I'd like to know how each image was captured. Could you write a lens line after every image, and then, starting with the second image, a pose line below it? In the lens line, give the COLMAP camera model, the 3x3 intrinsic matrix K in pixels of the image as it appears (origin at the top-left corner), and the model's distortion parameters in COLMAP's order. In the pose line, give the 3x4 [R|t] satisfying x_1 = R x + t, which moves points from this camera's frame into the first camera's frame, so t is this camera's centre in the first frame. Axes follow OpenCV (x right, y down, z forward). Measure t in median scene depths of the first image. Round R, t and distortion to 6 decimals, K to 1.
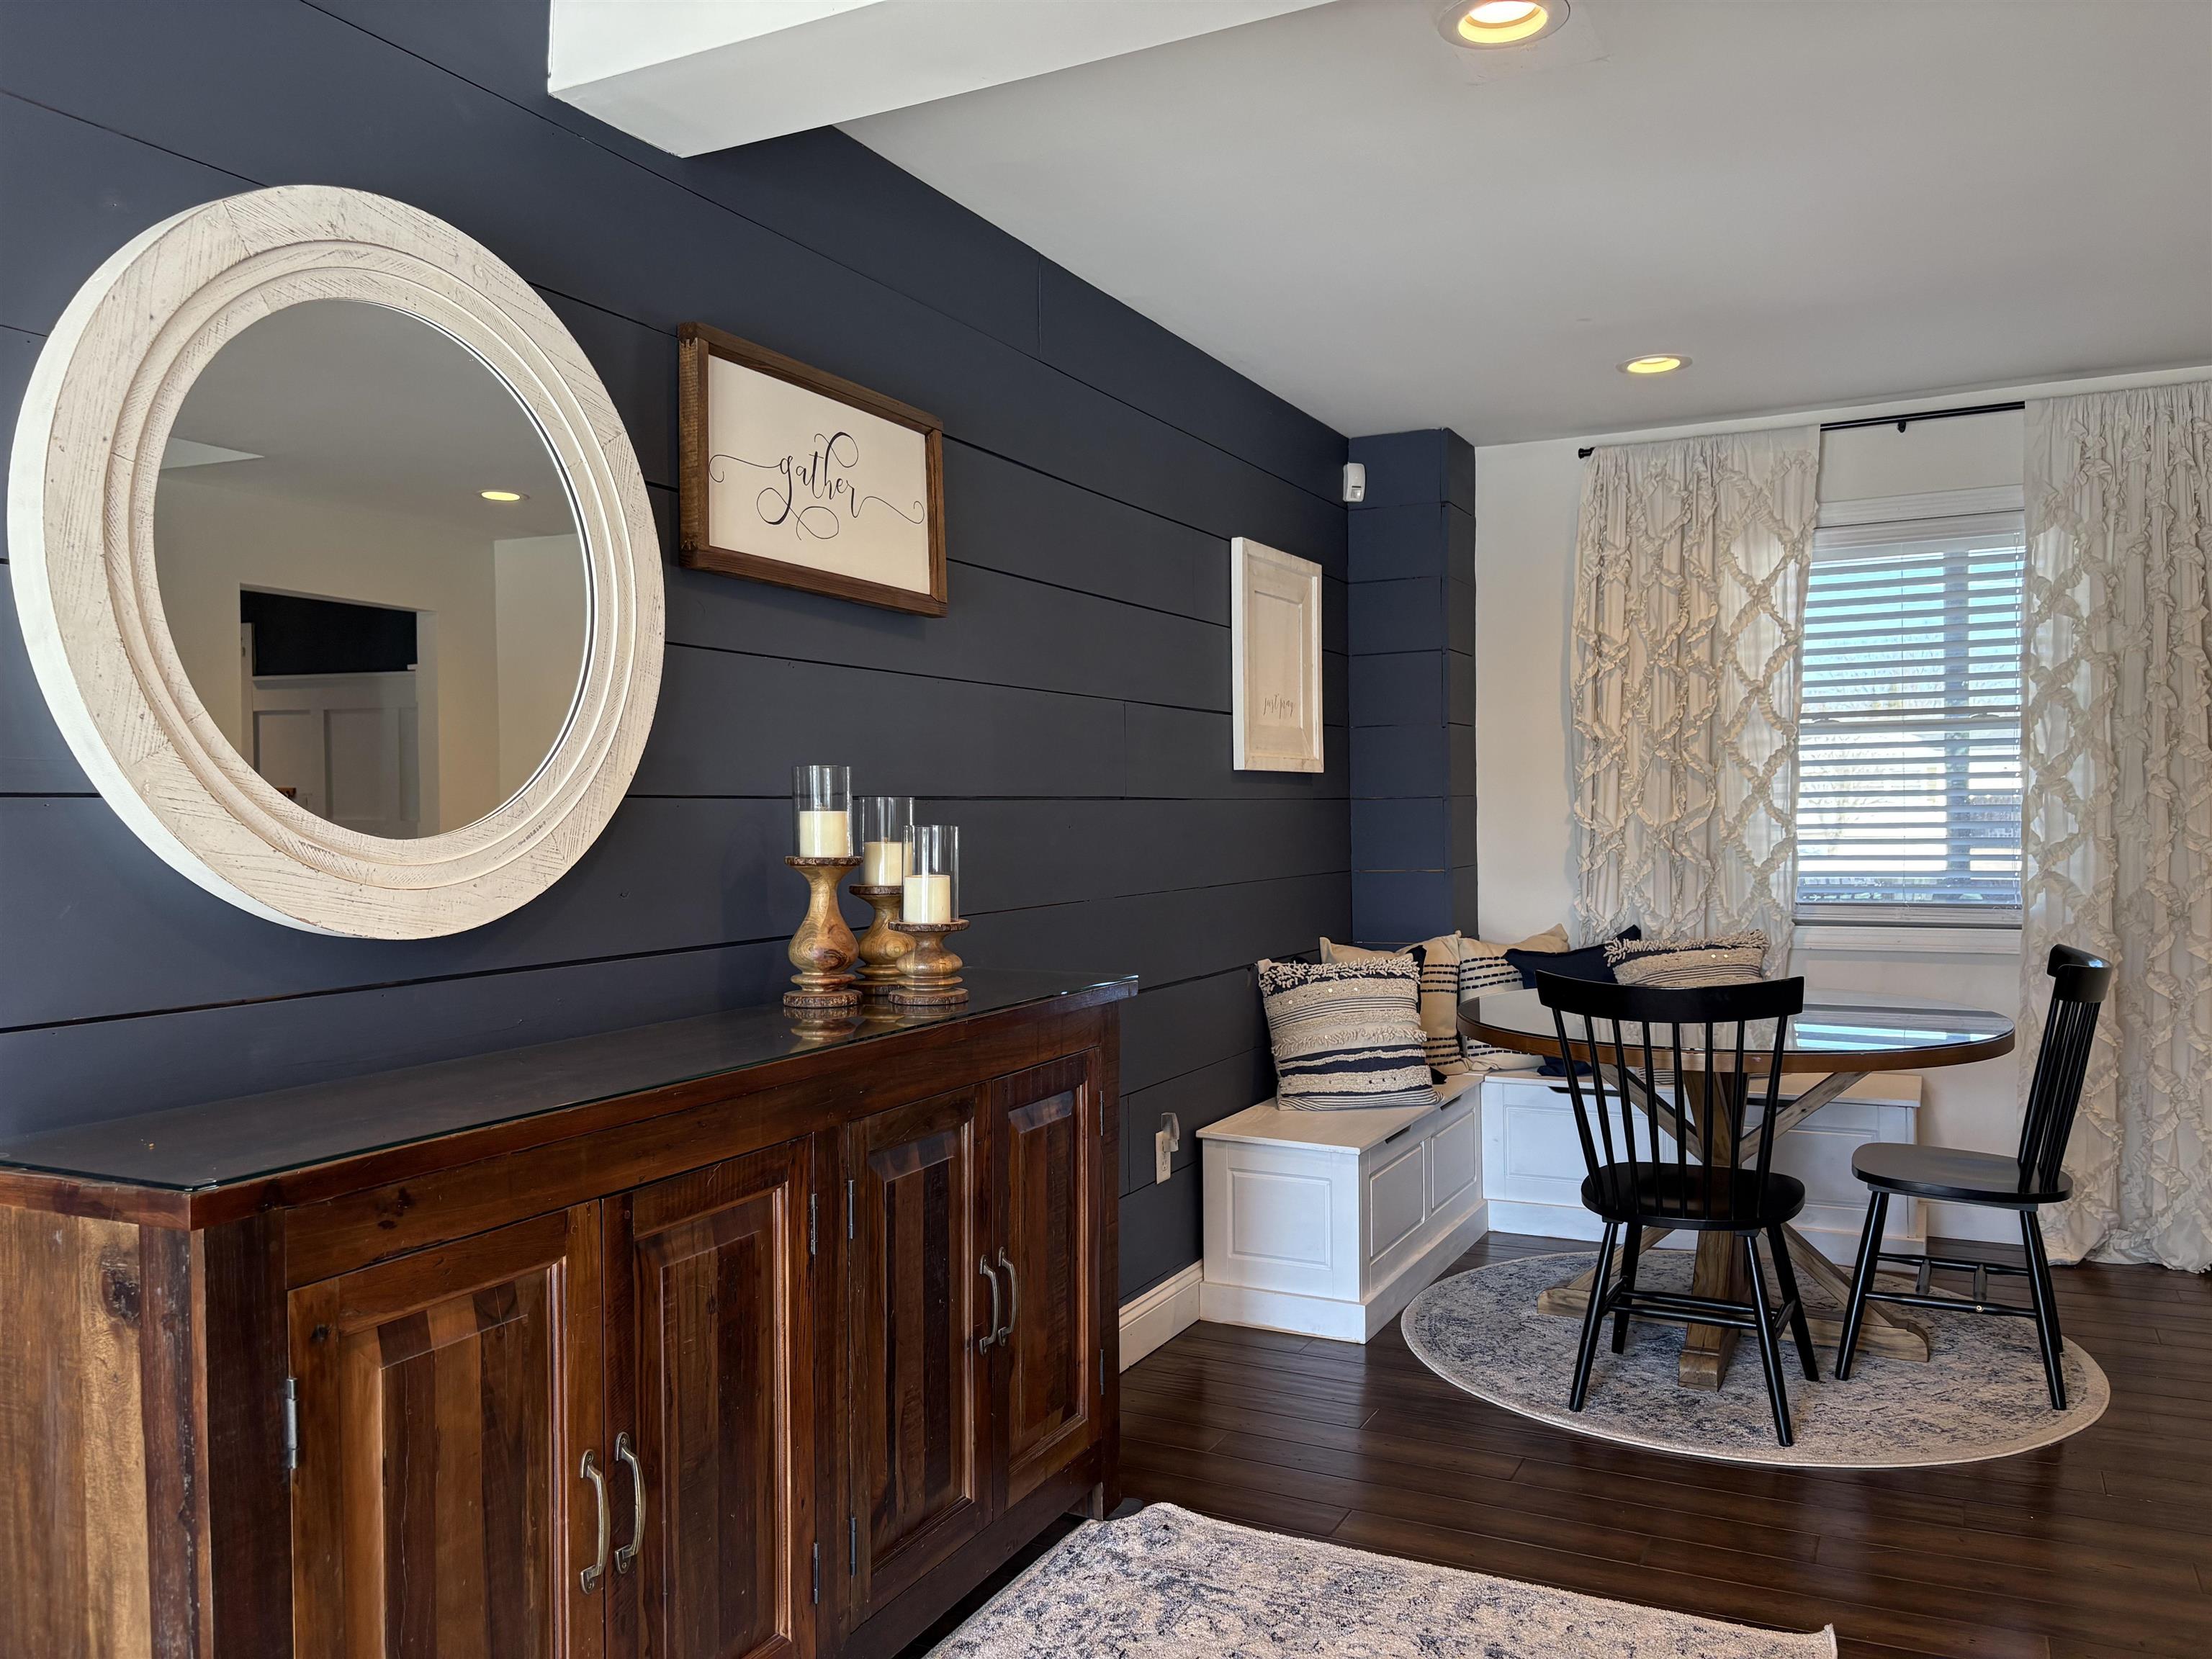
lens RADIAL K [[1664.2, 0, 1108.3], [0, 1664.2, 838.2], [0, 0, 1]] dist [0.023280, -0.004066]
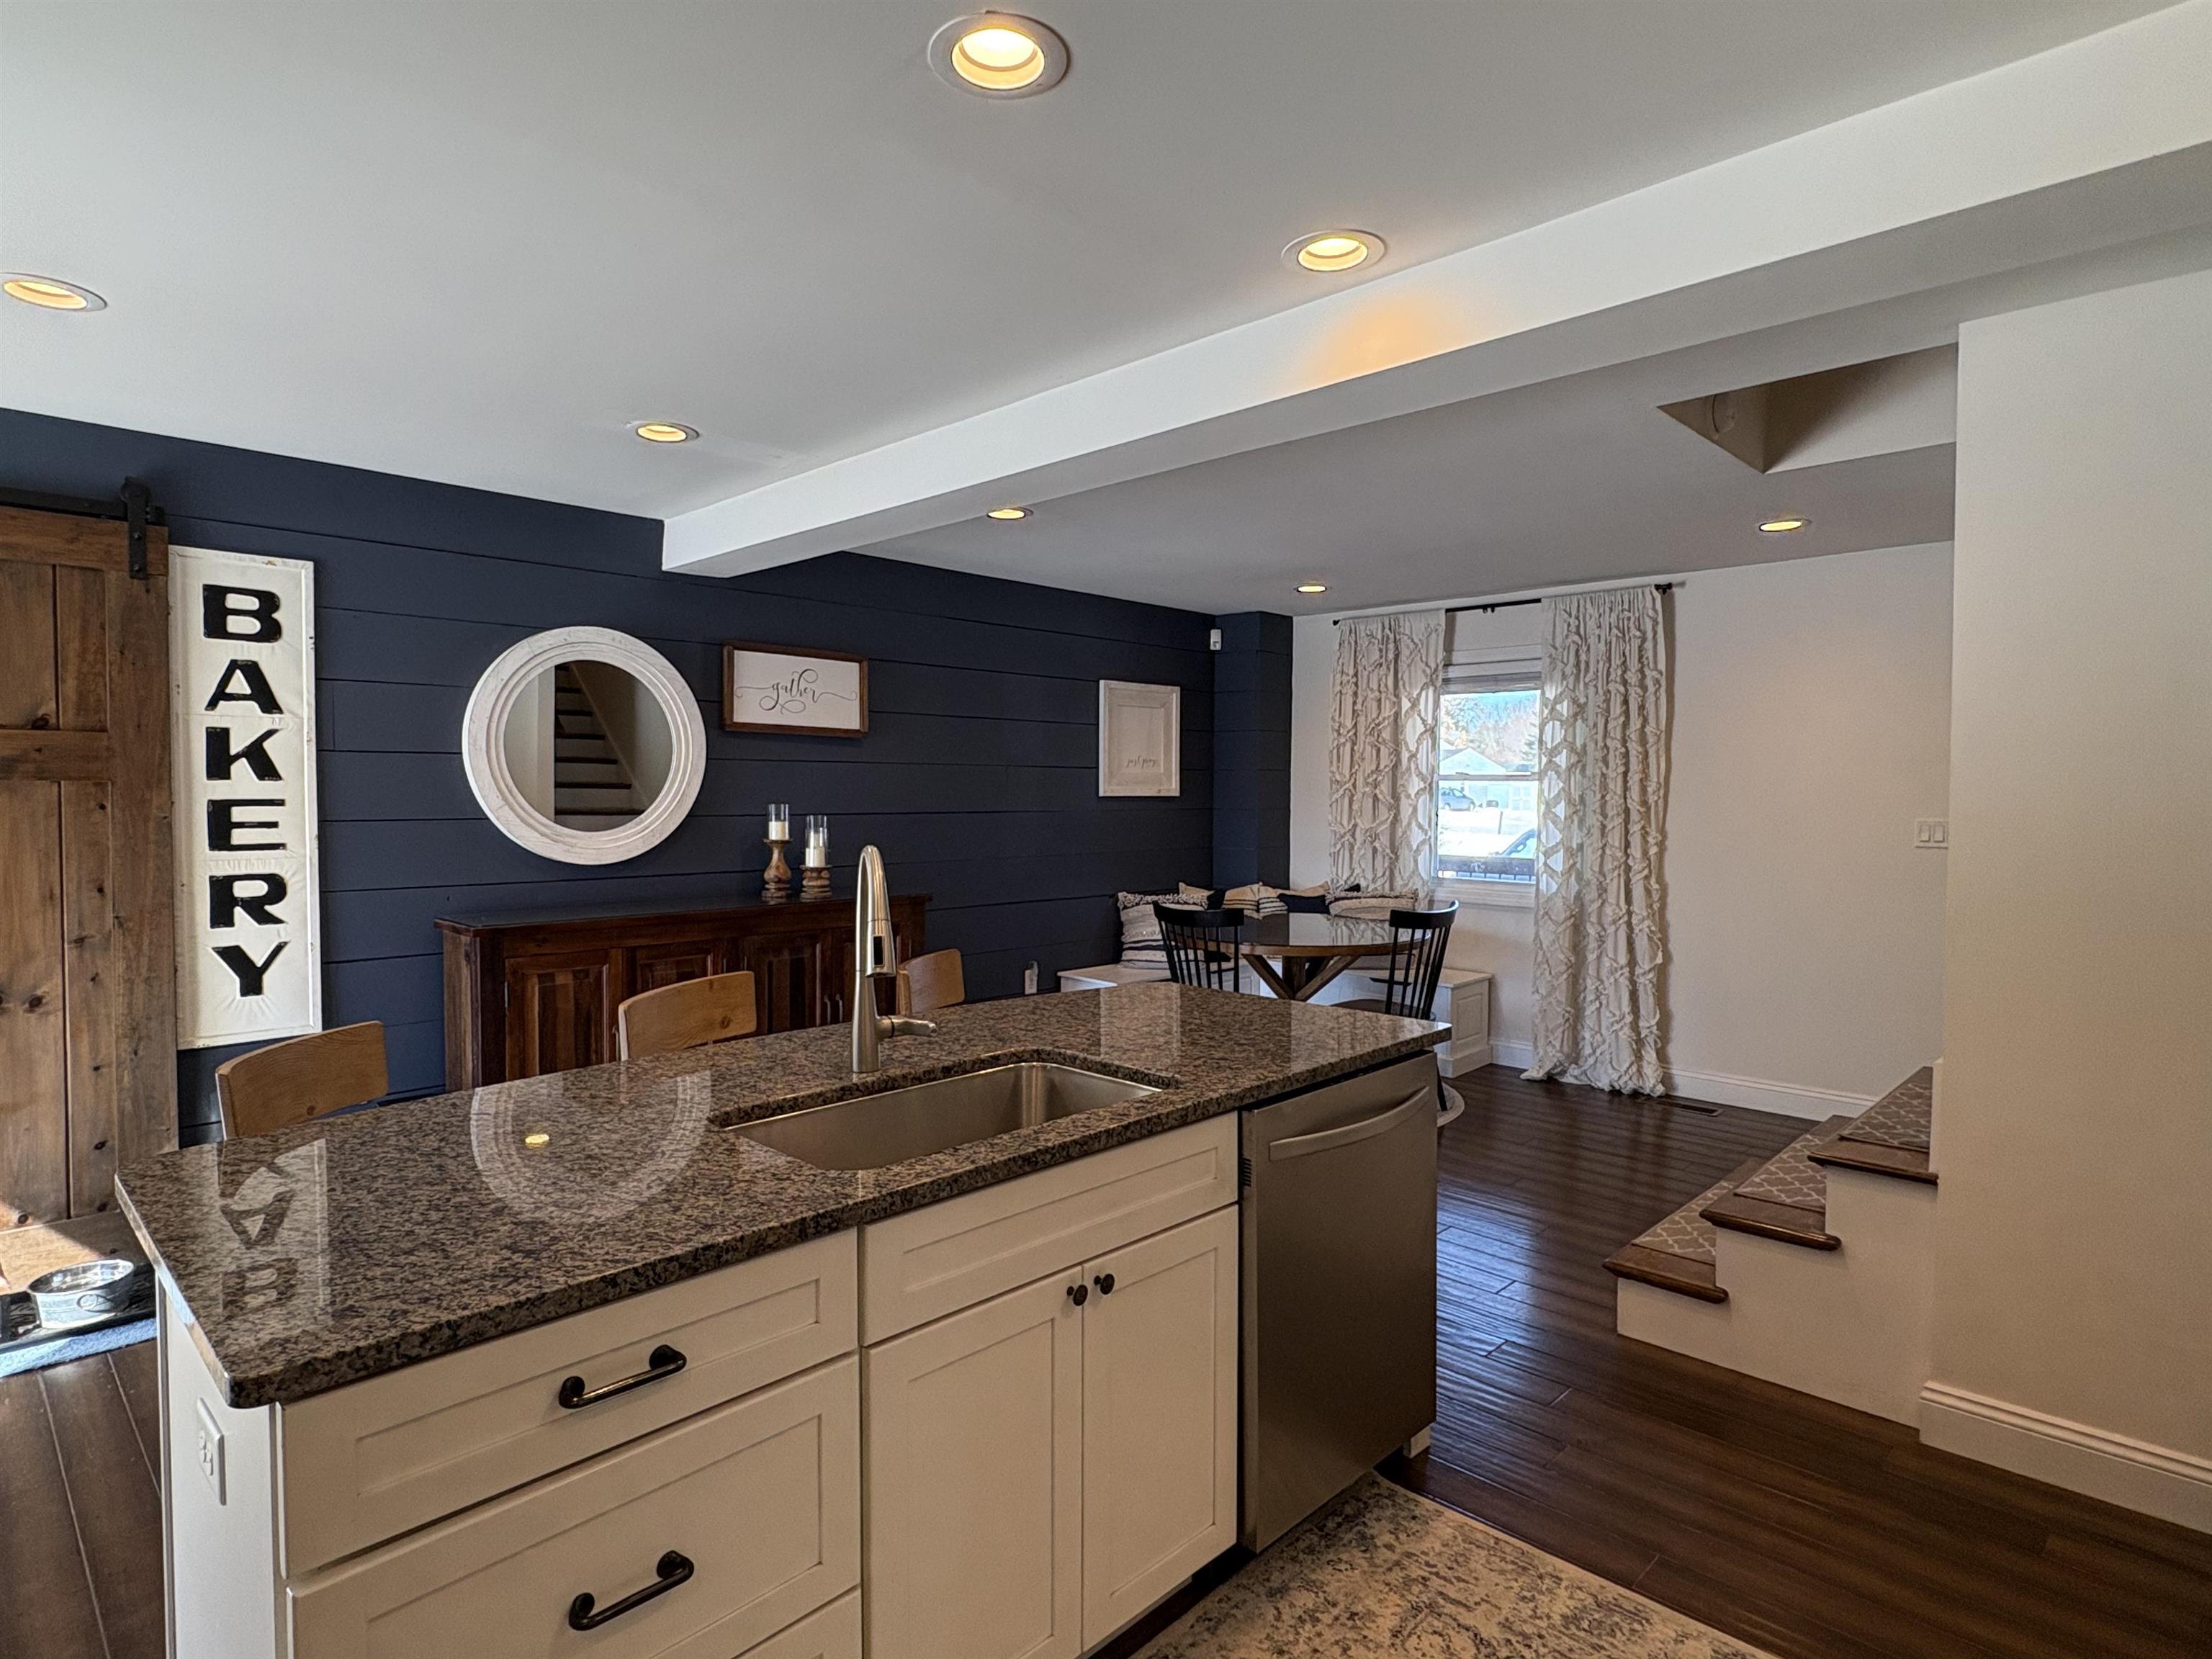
lens RADIAL K [[1174.3, 0, 1099.5], [0, 1174.3, 835.9], [0, 0, 1]] dist [0.000100, 0.000657]
pose [[0.953469, 0.031499, -0.299841, 0.501444], [-0.023900, 0.999294, 0.028978, -0.034767], [0.300542, -0.020463, 0.953549, -0.350137]]
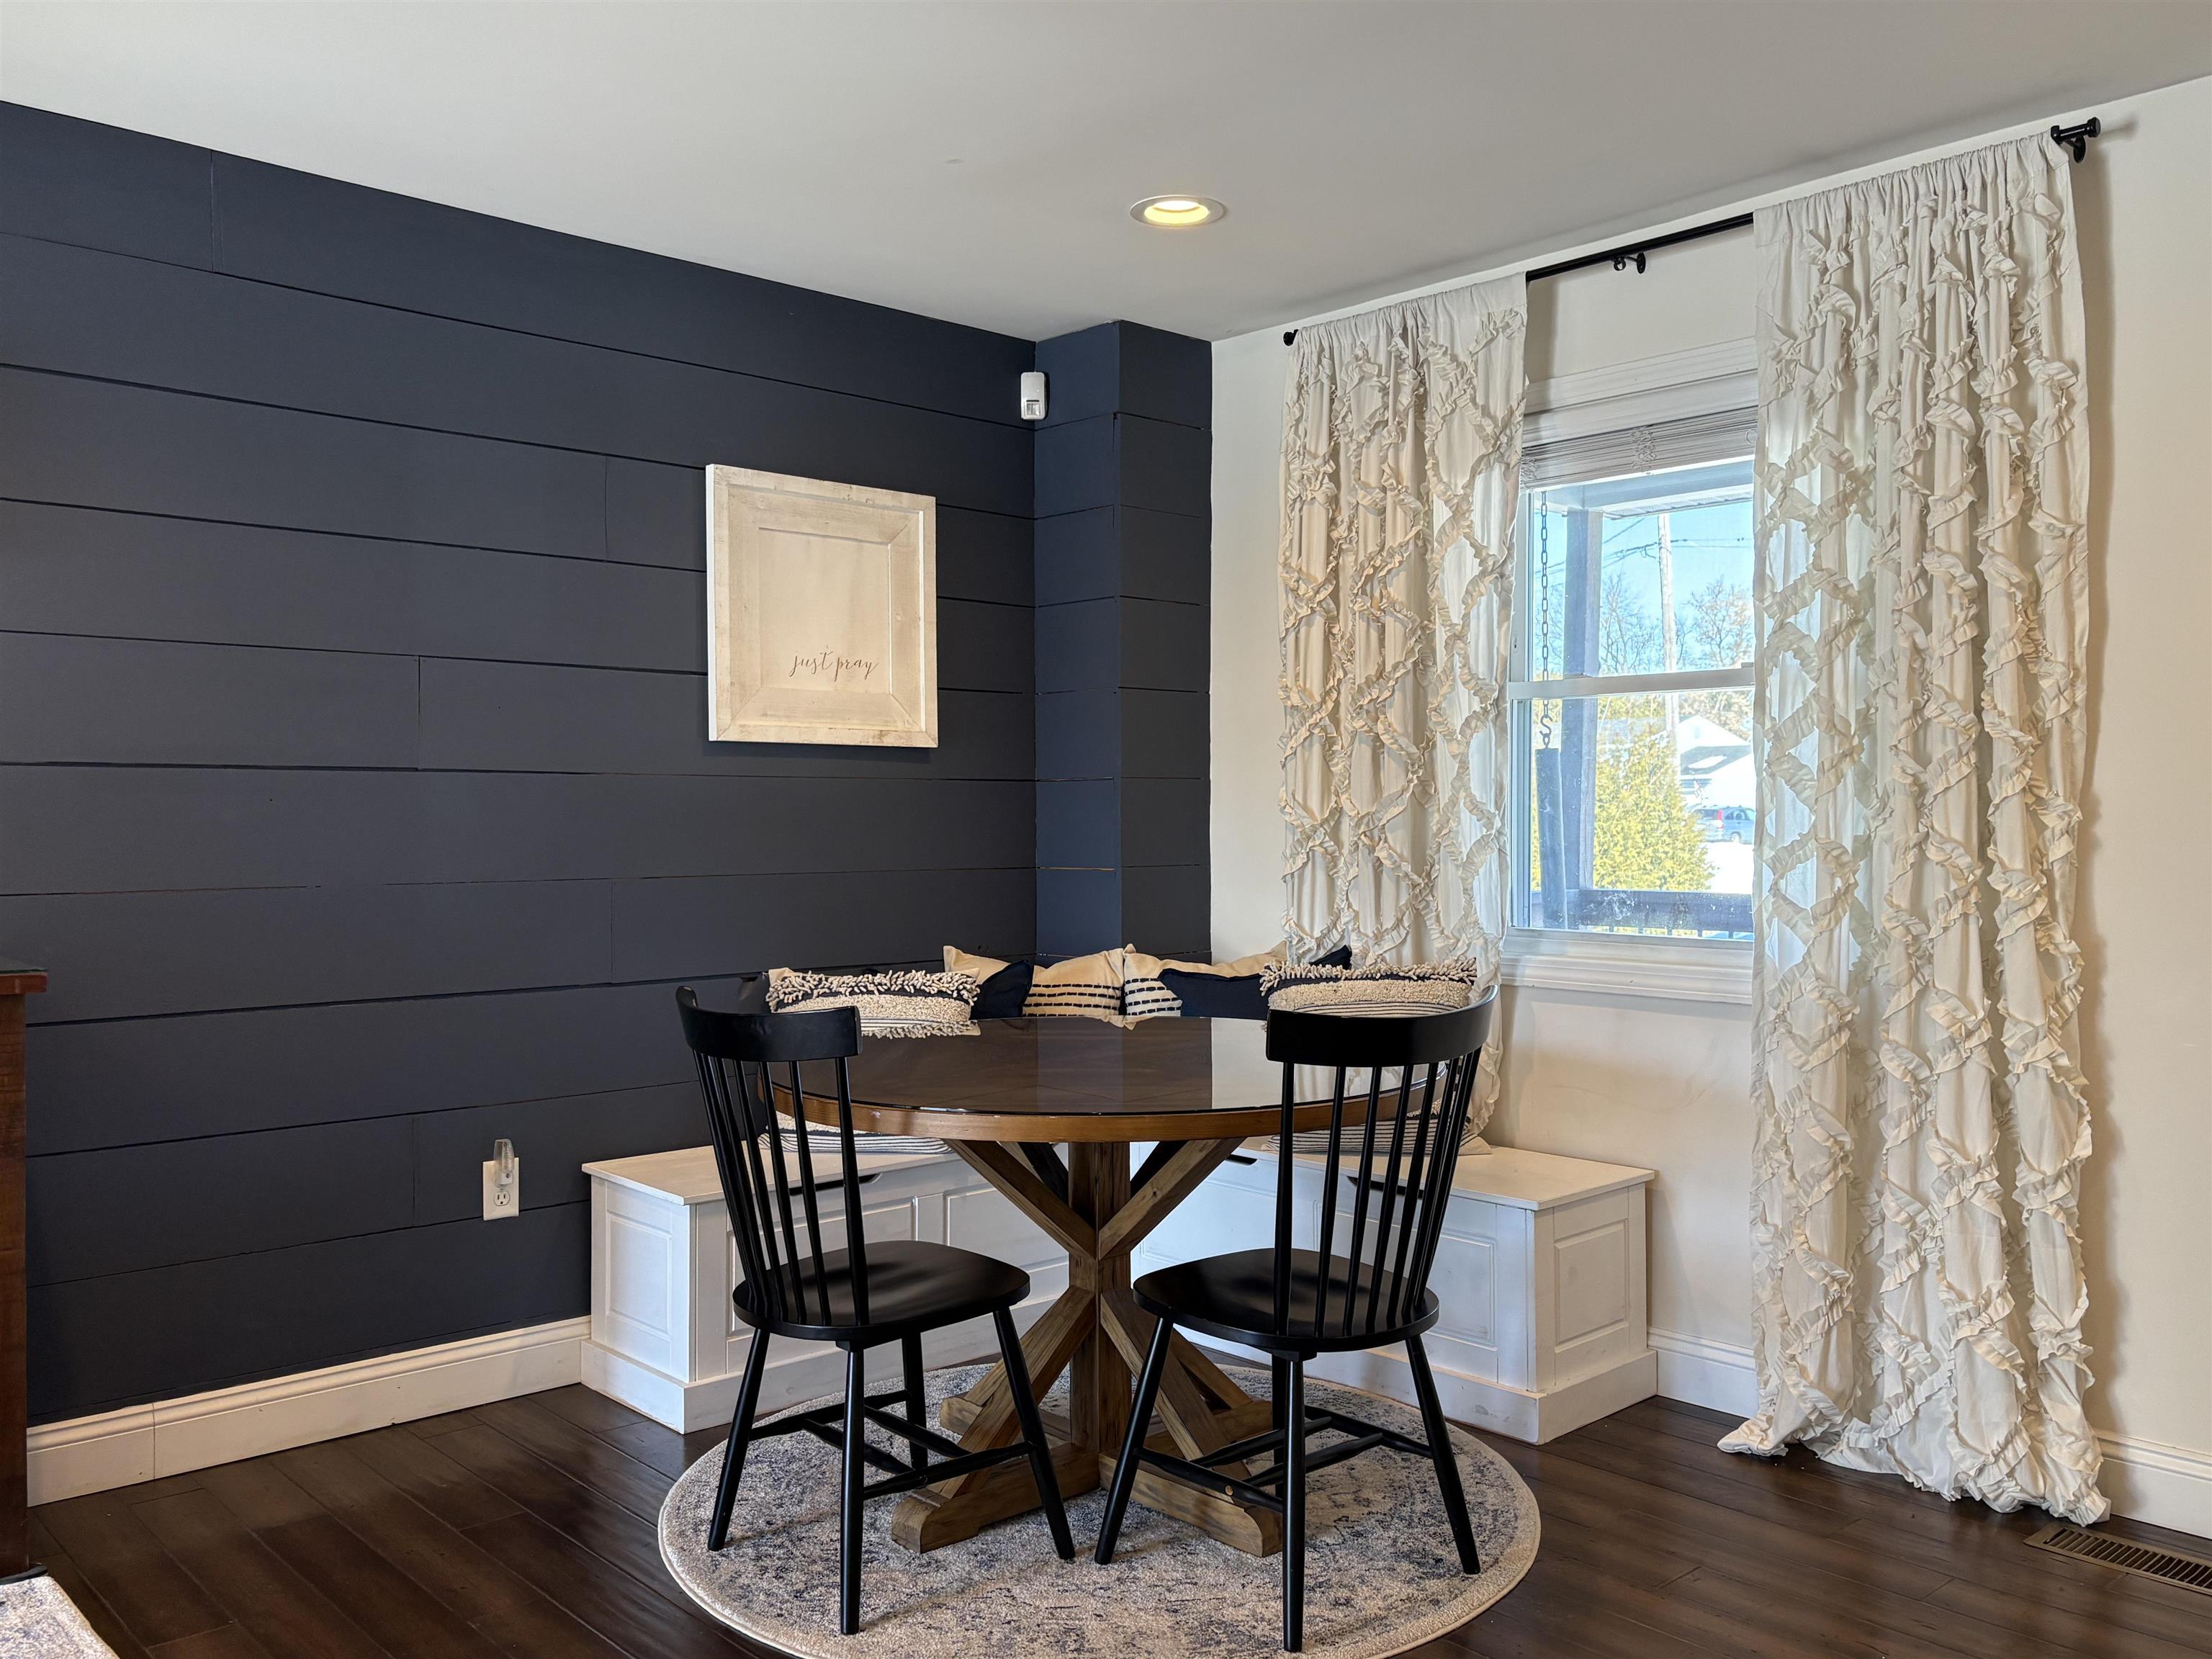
lens RADIAL K [[1812.5, 0, 1106.9], [0, 1812.5, 835.3], [0, 0, 1]] dist [0.067836, -0.061512]
pose [[0.937549, 0.016910, -0.347443, 0.587689], [-0.018141, 0.999835, -0.000291, 0.003742], [0.347381, 0.006576, 0.937701, 0.202472]]
